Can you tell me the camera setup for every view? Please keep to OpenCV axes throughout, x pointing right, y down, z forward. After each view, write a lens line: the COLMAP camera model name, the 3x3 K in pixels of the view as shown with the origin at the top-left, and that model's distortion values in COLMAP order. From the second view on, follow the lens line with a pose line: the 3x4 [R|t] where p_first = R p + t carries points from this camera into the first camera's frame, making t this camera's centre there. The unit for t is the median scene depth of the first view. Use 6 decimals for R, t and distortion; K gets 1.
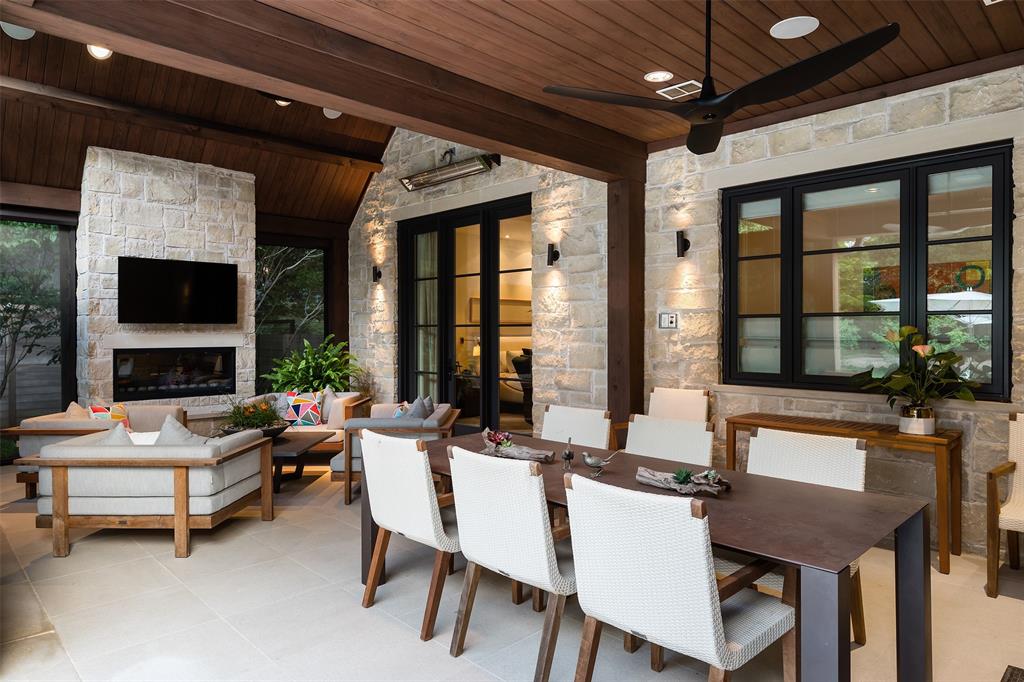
lens RADIAL K [[620.8, 0, 512.0], [0, 620.8, 341.0], [0, 0, 1]] dist [-0.001948, 0.000124]
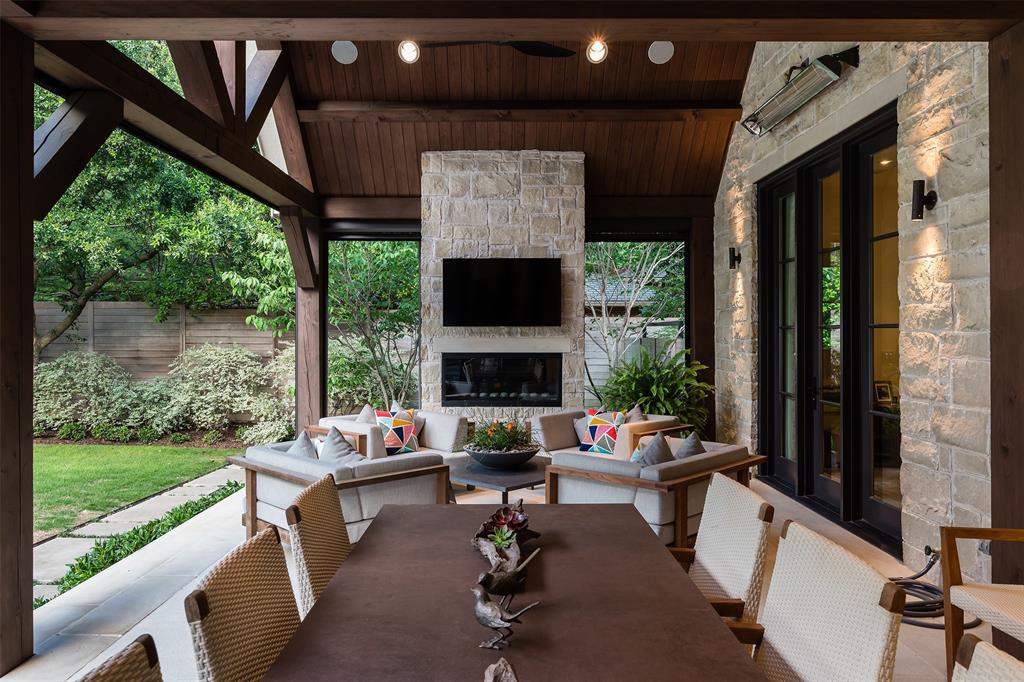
lens RADIAL K [[712.2, 0, 511.0], [0, 712.2, 331.9], [0, 0, 1]] dist [0.001222, 0.003563]
pose [[0.723887, -0.001223, -0.689918, 0.208693], [-0.012318, 0.999816, -0.014697, -0.004759], [0.689809, 0.019137, 0.723738, 0.244066]]
